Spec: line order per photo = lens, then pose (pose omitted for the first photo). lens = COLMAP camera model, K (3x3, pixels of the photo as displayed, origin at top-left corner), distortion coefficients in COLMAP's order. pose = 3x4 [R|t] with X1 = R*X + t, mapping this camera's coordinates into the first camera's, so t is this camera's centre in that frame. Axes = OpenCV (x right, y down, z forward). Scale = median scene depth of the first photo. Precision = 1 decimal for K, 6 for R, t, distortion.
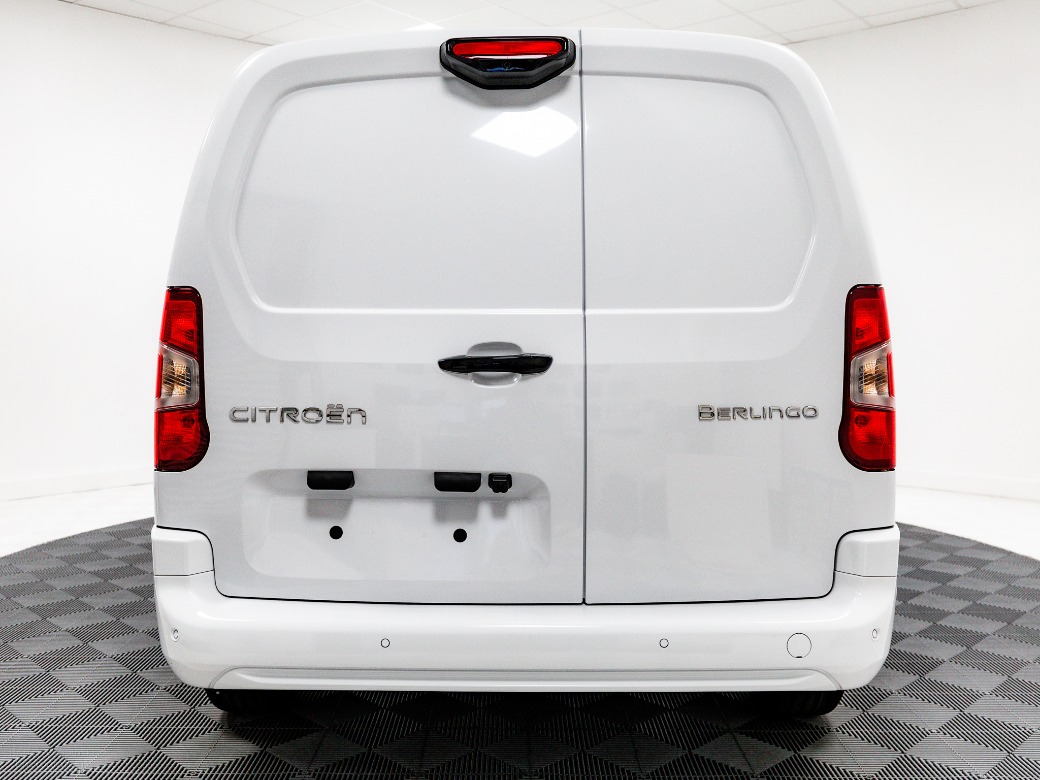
lens RADIAL K [[841.3, 0, 520.0], [0, 841.3, 390.0], [0, 0, 1]] dist [-0.004933, -0.000257]
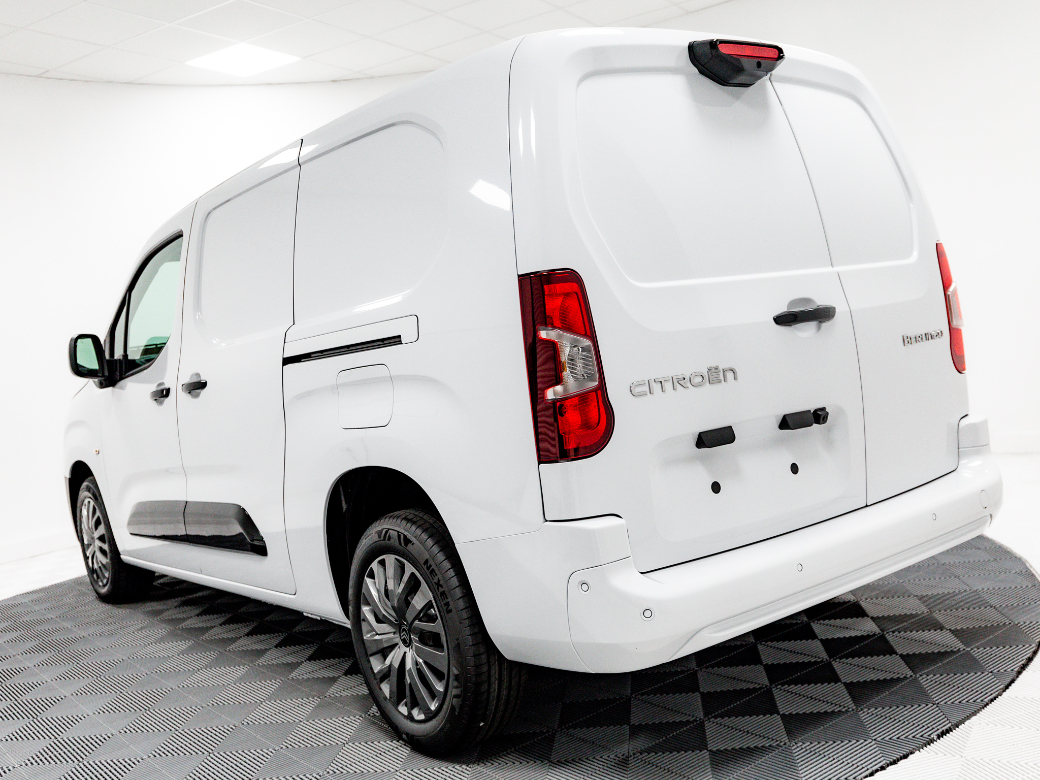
lens RADIAL K [[1003.8, 0, 520.0], [0, 1003.8, 390.0], [0, 0, 1]] dist [0.007702, 0.001114]
pose [[0.785095, -0.127041, 0.606206, -1.186771], [0.160683, 0.987005, -0.001257, 0.008923], [-0.598169, 0.098394, 0.795306, 0.122334]]
